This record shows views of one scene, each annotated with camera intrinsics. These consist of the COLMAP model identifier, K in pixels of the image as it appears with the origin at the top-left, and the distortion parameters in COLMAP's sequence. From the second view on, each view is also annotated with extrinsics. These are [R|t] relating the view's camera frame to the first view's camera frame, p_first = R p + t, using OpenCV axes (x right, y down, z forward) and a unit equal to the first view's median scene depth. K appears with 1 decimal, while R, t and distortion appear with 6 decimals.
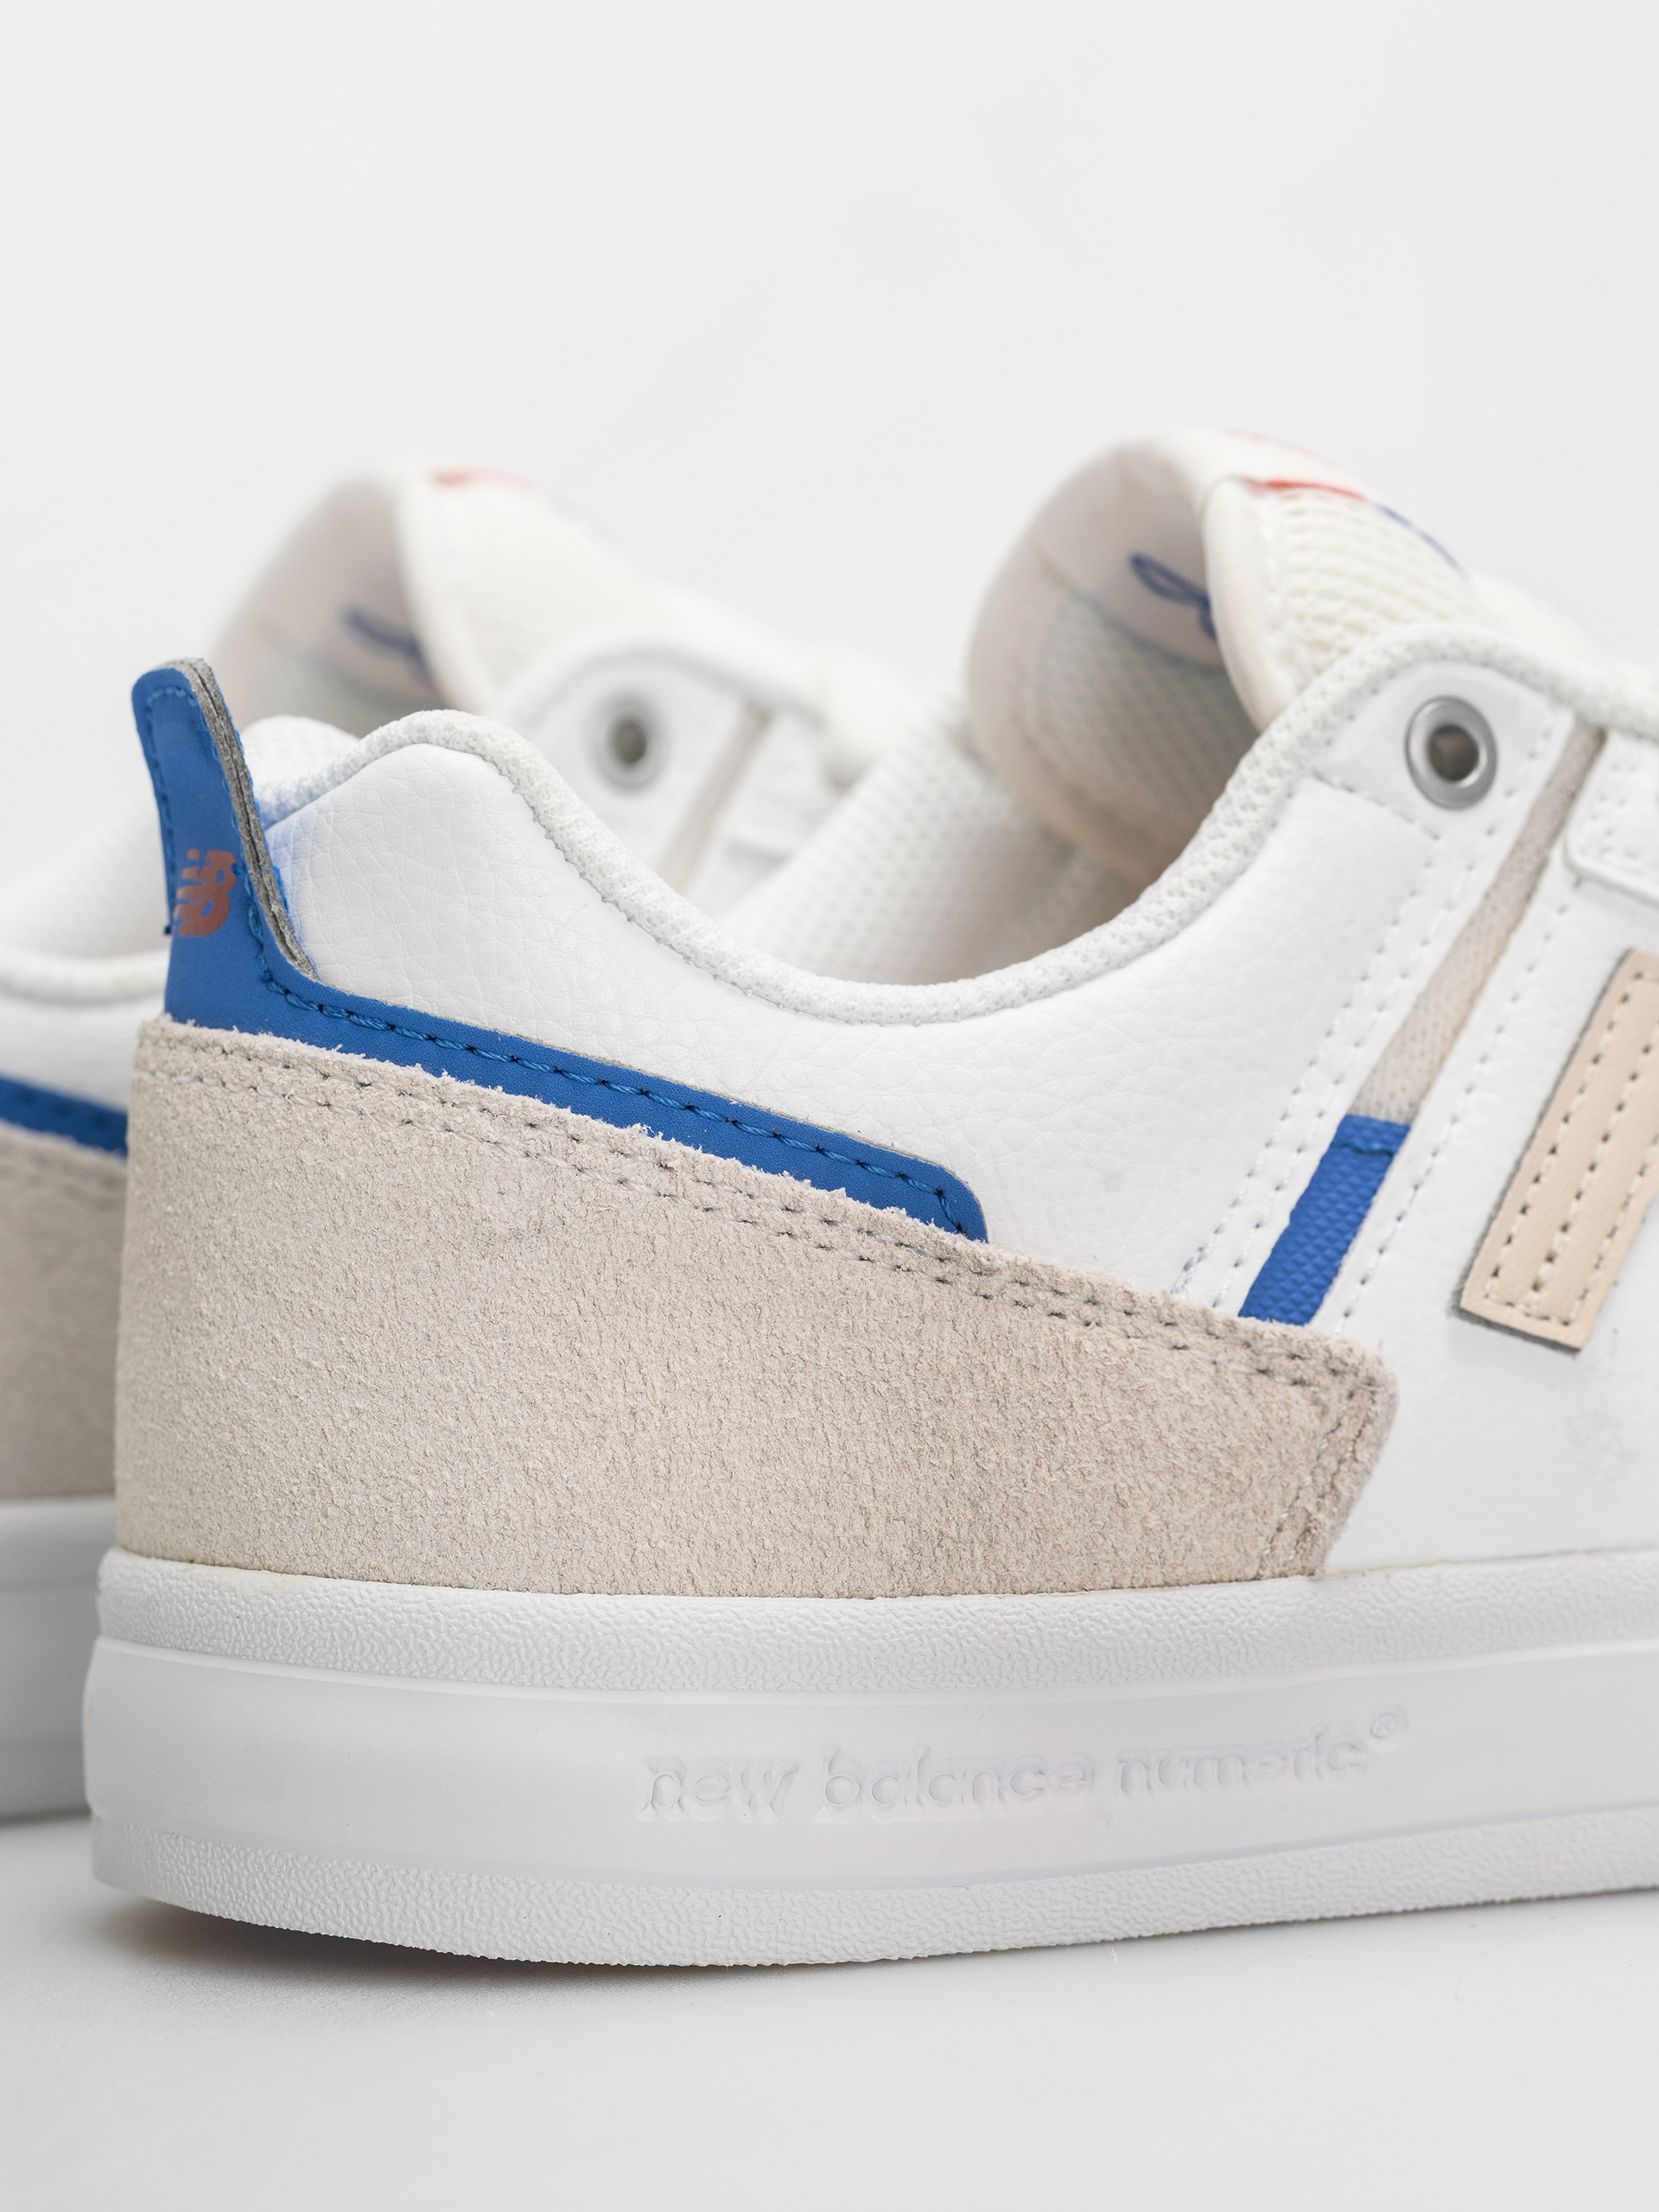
lens RADIAL K [[7240.4, 0, 836.4], [0, 7240.4, 1101.6], [0, 0, 1]] dist [-0.212109, 0.000000]
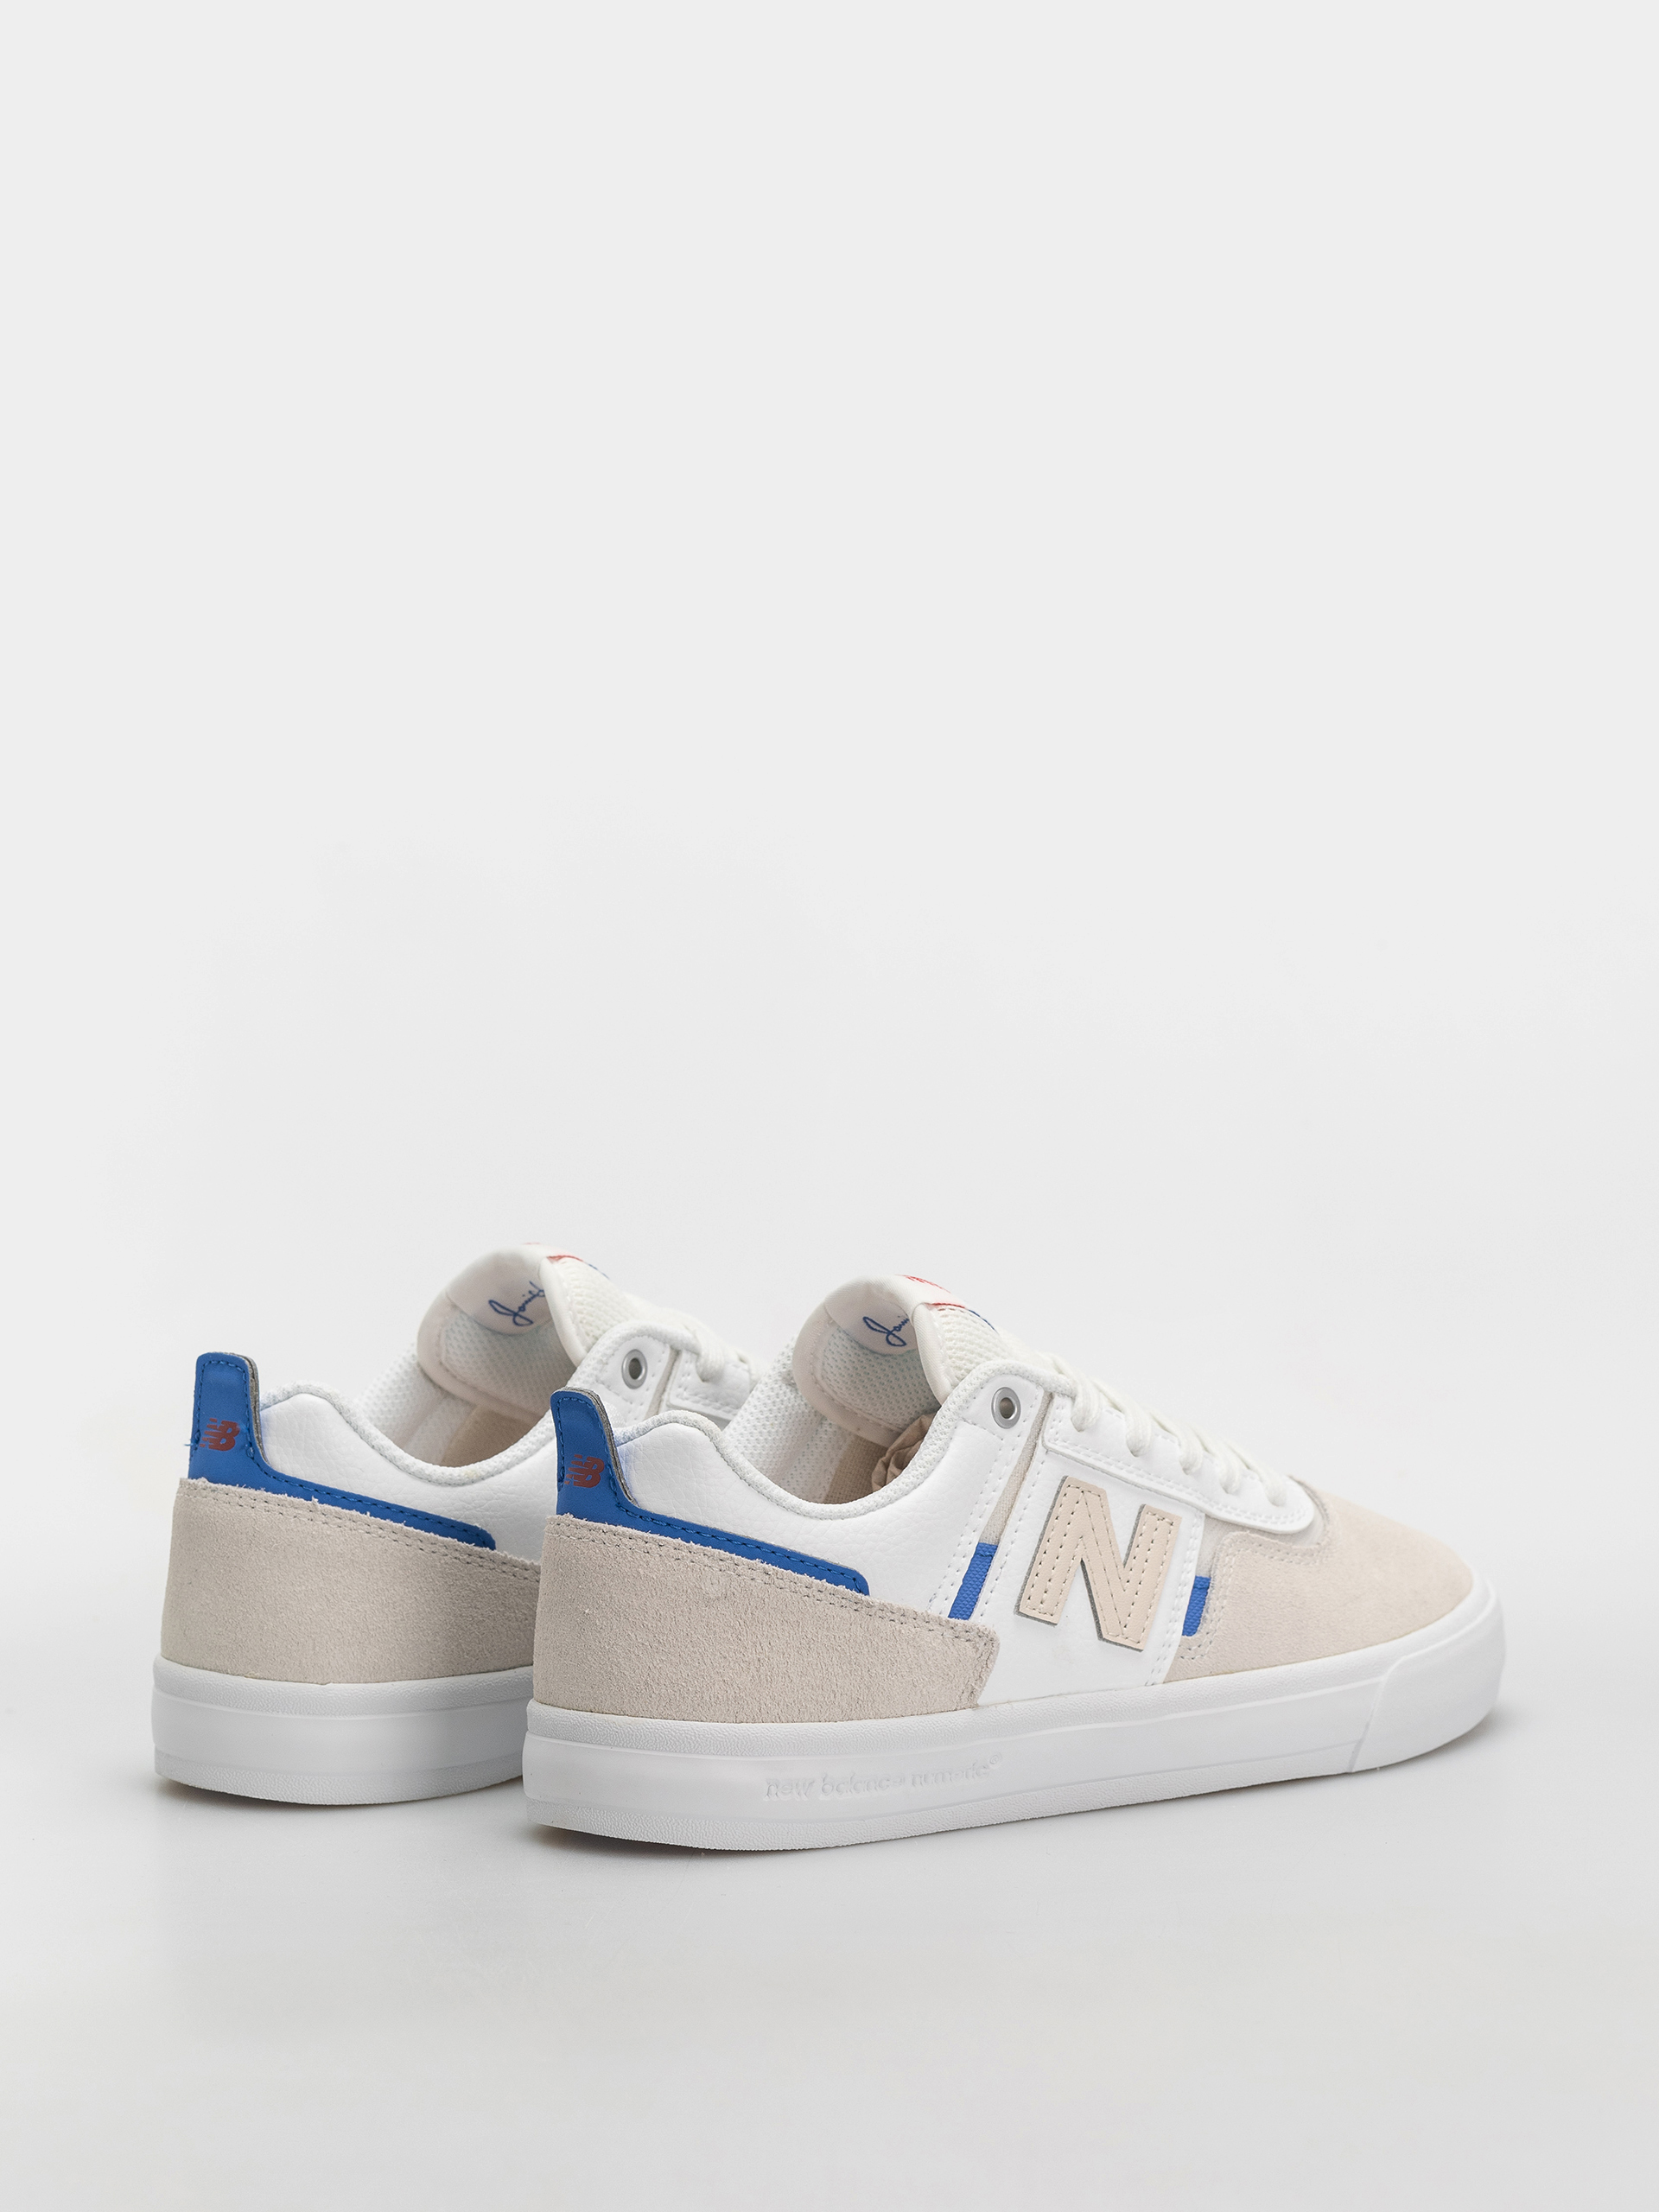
lens RADIAL K [[7240.4, 0, 827.1], [0, 7240.4, 1108.1], [0, 0, 1]] dist [-0.212109, 0.000000]
pose [[0.973073, -0.000842, 0.230496, -0.644533], [-0.005791, 0.999588, 0.028101, -0.249651], [-0.230424, -0.028679, 0.972668, -1.744261]]
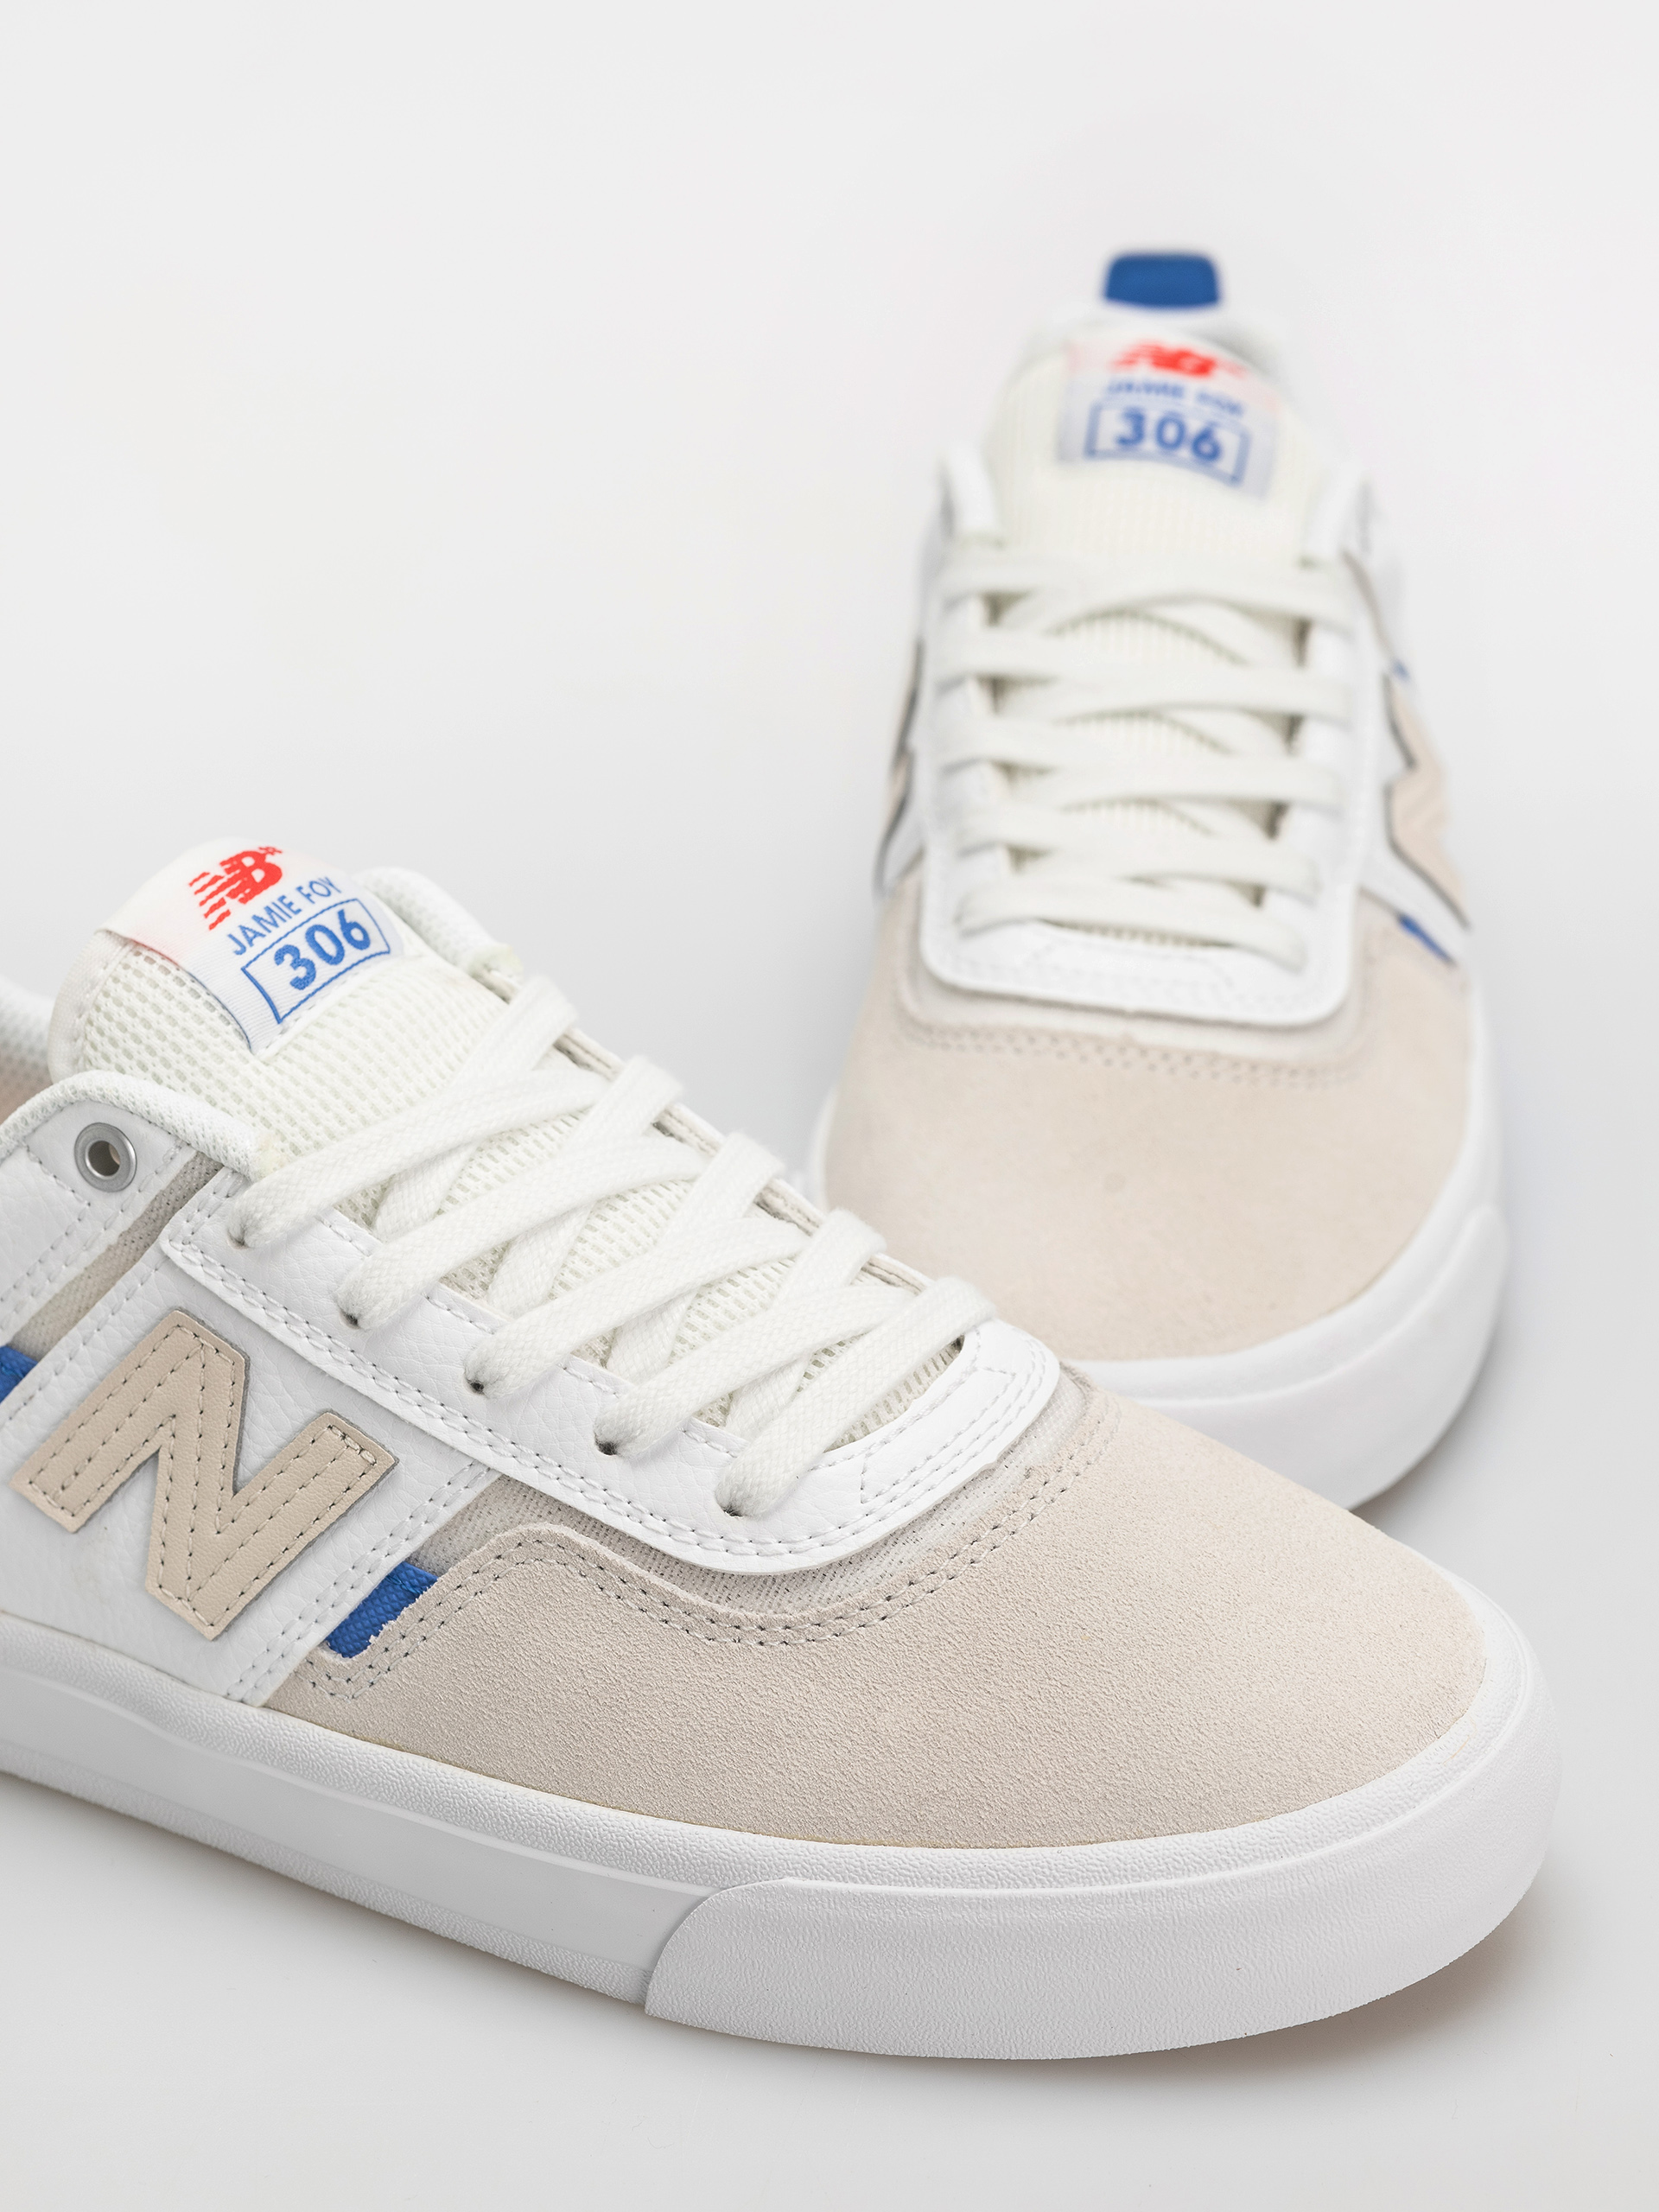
lens RADIAL K [[7240.4, 0, 828.6], [0, 7240.4, 1103.6], [0, 0, 1]] dist [-0.212109, 0.000000]
pose [[0.528600, 0.388825, -0.754584, 1.410207], [-0.021397, 0.894748, 0.446059, -0.797490], [0.848601, -0.219641, 0.481283, 0.386542]]
